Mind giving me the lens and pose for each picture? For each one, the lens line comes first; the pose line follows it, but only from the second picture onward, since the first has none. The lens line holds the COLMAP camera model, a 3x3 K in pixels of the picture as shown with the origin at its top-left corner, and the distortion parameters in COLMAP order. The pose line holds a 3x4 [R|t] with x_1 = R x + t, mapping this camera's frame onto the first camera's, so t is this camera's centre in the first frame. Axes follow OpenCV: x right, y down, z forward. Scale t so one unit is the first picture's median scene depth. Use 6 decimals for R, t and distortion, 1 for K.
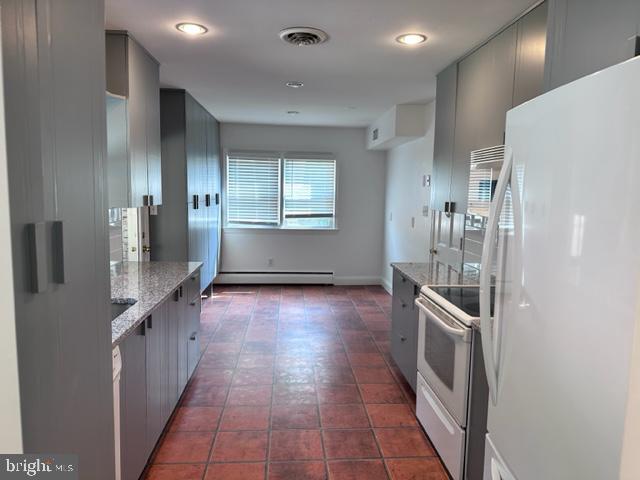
lens RADIAL K [[448.6, 0, 320.0], [0, 448.6, 240.0], [0, 0, 1]] dist [0.000621, -0.000135]
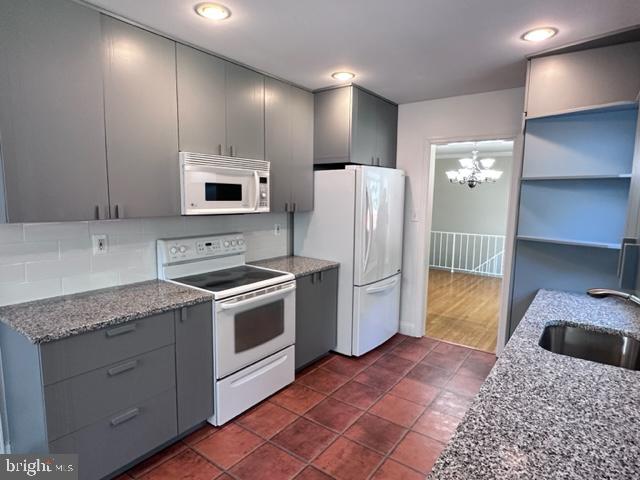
lens RADIAL K [[371.9, 0, 320.0], [0, 371.9, 240.0], [0, 0, 1]] dist [0.005610, 0.001231]
pose [[-0.759370, -0.104932, 0.642142, -0.475509], [0.041957, 0.976959, 0.209262, -0.181005], [-0.649305, 0.185850, -0.737470, 1.553850]]
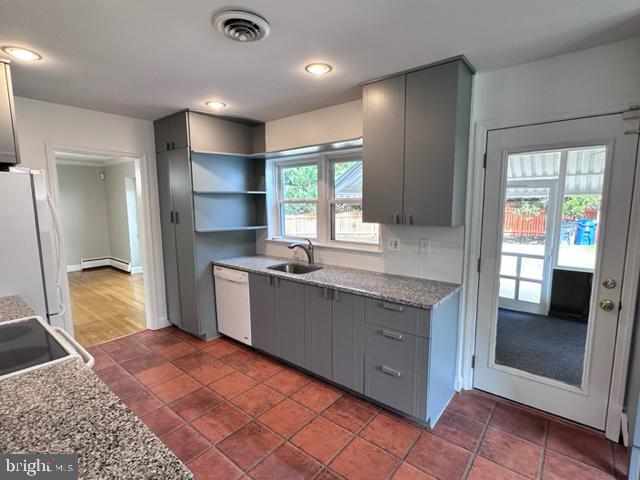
lens RADIAL K [[315.2, 0, 320.0], [0, 315.2, 240.0], [0, 0, 1]] dist [-0.002383, -0.000353]
pose [[-0.691335, 0.072064, -0.718932, 0.332529], [-0.083051, 0.980493, 0.178145, -0.185533], [0.717746, 0.182866, -0.671864, 1.668145]]
